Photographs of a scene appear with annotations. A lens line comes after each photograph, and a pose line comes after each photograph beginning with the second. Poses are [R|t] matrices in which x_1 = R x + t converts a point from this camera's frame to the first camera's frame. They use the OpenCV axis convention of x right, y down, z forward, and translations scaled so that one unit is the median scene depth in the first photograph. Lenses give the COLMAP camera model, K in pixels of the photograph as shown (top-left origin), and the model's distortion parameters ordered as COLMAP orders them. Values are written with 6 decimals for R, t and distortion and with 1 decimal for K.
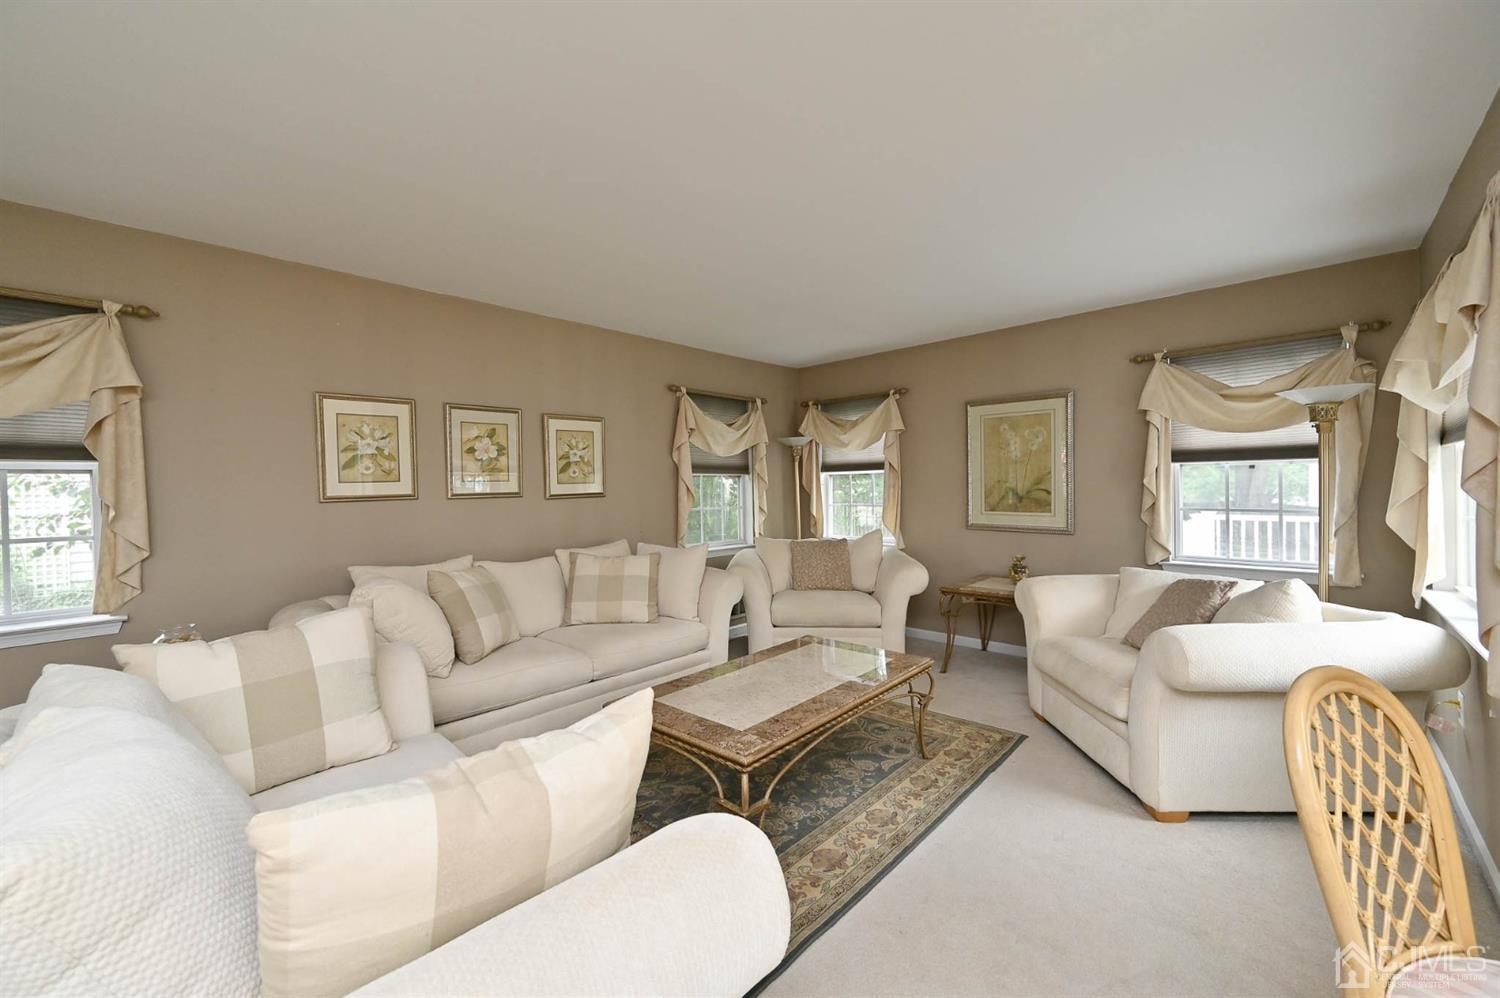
lens RADIAL K [[593.9, 0, 747.0], [0, 593.9, 494.8], [0, 0, 1]] dist [-0.000928, -0.000065]
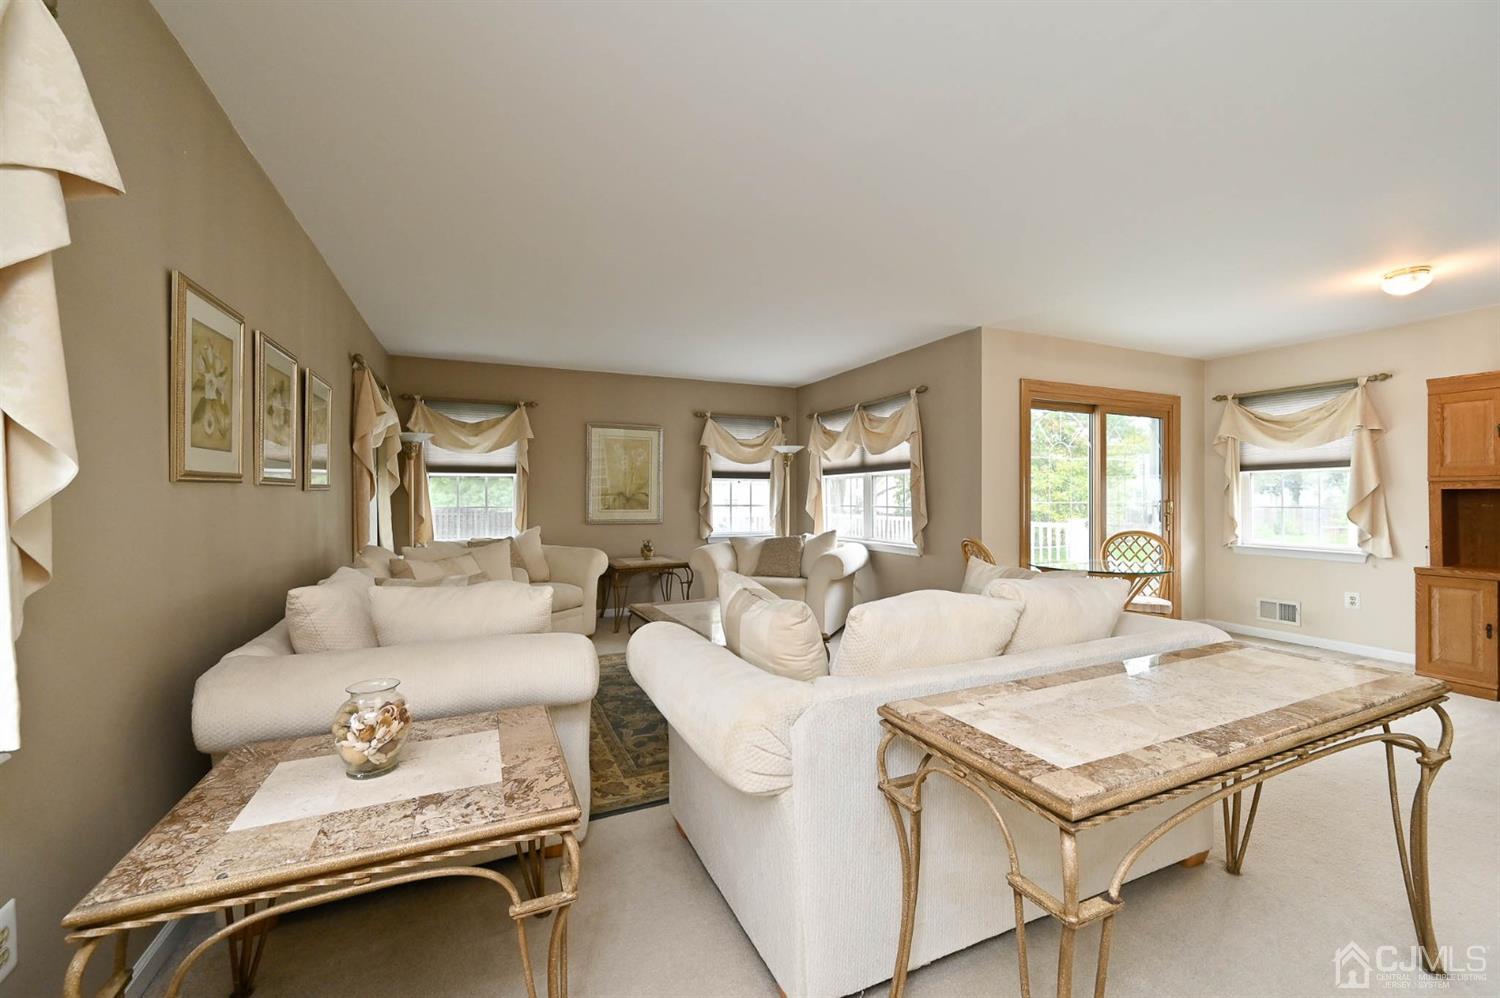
lens RADIAL K [[593.9, 0, 747.0], [0, 593.9, 494.8], [0, 0, 1]] dist [-0.000928, -0.000065]
pose [[0.393100, 0.020355, 0.919270, -0.705646], [0.006931, 0.999661, -0.025099, 0.031754], [-0.919470, 0.016238, 0.392826, 0.215690]]
